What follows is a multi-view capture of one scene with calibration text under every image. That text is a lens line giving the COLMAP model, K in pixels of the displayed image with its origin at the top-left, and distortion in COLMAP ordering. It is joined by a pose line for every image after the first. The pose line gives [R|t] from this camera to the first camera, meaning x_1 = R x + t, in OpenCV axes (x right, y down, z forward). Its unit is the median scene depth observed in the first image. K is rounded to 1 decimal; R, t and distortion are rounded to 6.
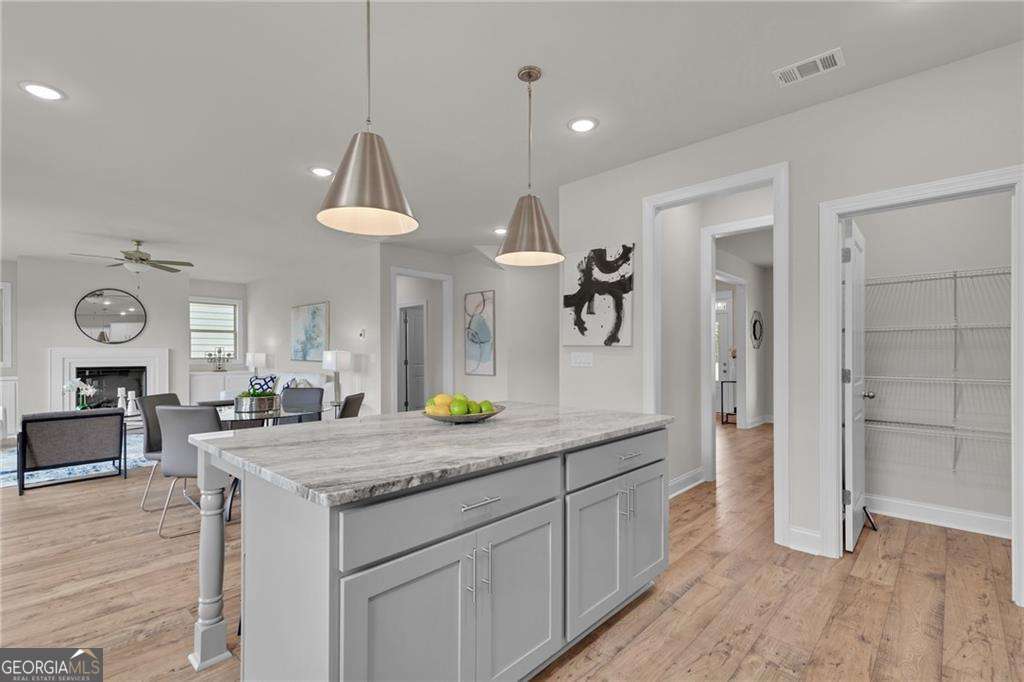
lens RADIAL K [[469.5, 0, 507.8], [0, 469.5, 356.1], [0, 0, 1]] dist [-0.000846, -0.000141]
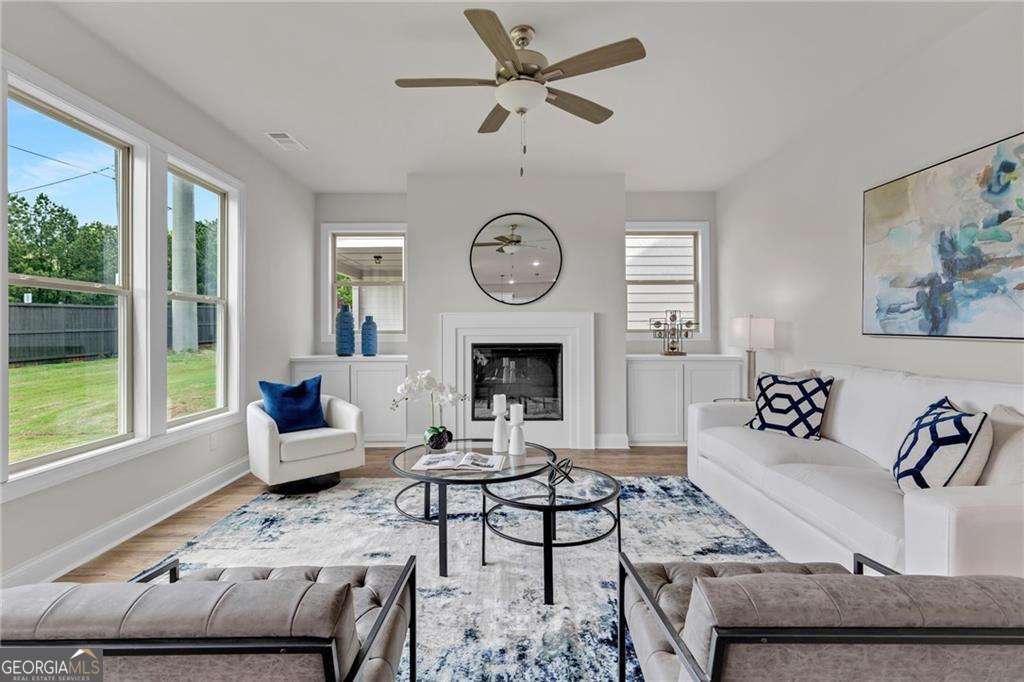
lens RADIAL K [[480.4, 0, 519.3], [0, 480.4, 340.3], [0, 0, 1]] dist [-0.000563, -0.000053]
pose [[0.699391, 0.014099, -0.714600, -0.358334], [-0.001055, 0.999825, 0.018693, 0.006153], [0.714739, -0.012319, 0.699283, 0.510579]]
